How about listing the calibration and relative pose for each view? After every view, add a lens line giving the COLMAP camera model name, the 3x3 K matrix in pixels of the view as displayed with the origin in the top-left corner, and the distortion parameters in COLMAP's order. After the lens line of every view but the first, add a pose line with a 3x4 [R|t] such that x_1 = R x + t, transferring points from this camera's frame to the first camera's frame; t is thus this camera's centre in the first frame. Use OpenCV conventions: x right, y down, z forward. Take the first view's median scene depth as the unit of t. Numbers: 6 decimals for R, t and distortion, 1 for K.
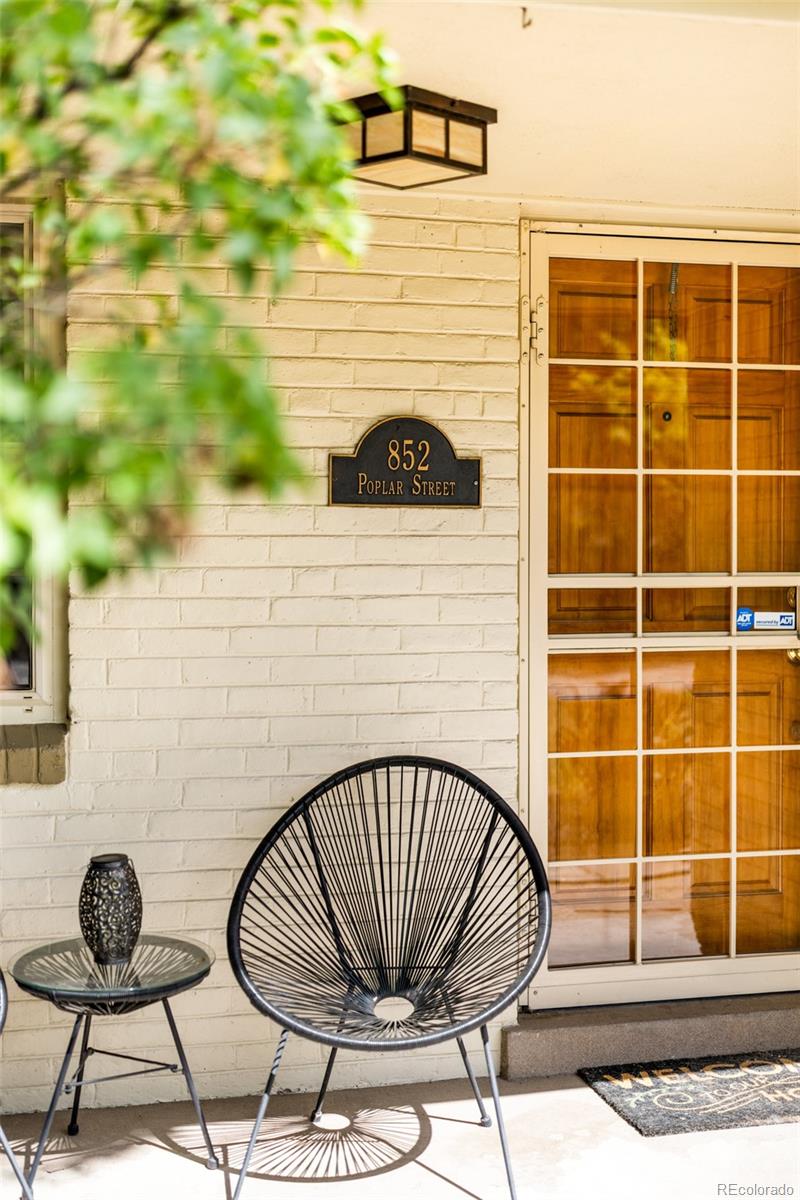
lens RADIAL K [[1681.2, 0, 399.5], [0, 1681.2, 599.6], [0, 0, 1]] dist [0.005328, 0.000000]
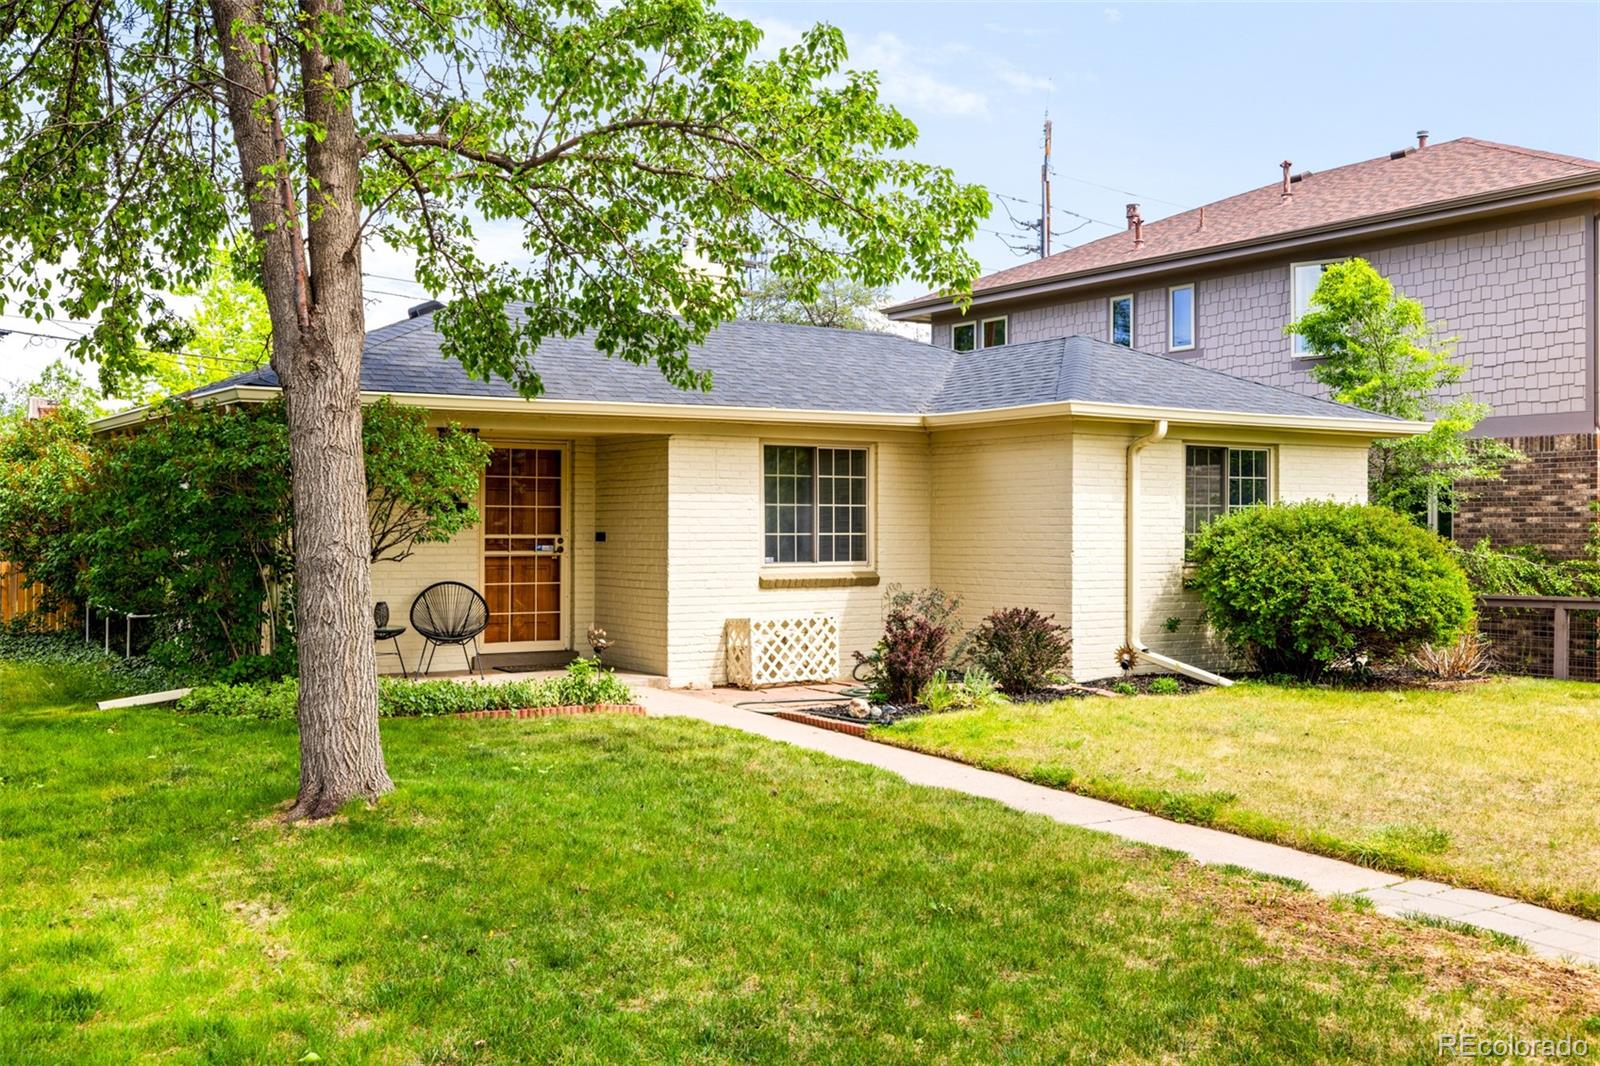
lens RADIAL K [[1620.8, 0, 799.1], [0, 1620.8, 532.8], [0, 0, 1]] dist [0.012962, 0.000000]
pose [[0.946728, 0.007785, 0.321941, -0.409326], [-0.004110, 0.999918, -0.012094, 0.022099], [-0.322009, 0.010126, 0.946682, -2.617573]]
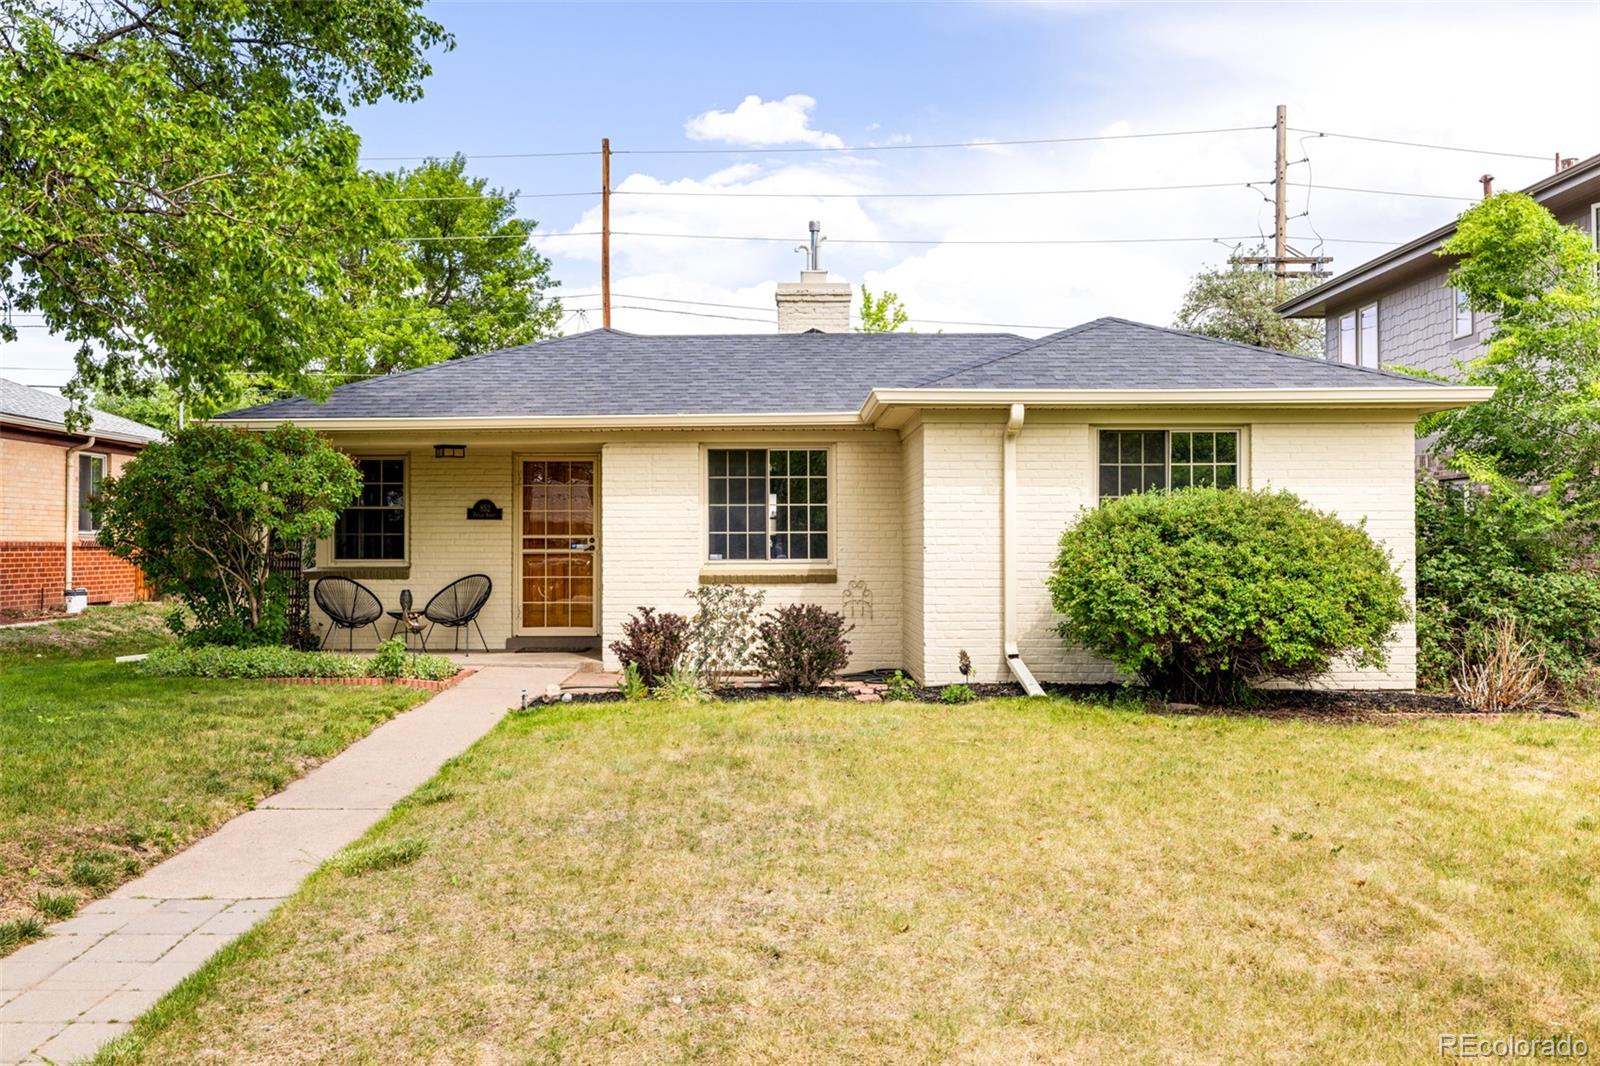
lens RADIAL K [[1346.6, 0, 798.7], [0, 1346.6, 533.9], [0, 0, 1]] dist [0.004801, -0.003033]
pose [[0.966804, 0.001706, -0.255514, 1.710221], [-0.006177, 0.999842, -0.016696, 0.037088], [0.255445, 0.017720, 0.966661, -2.229249]]
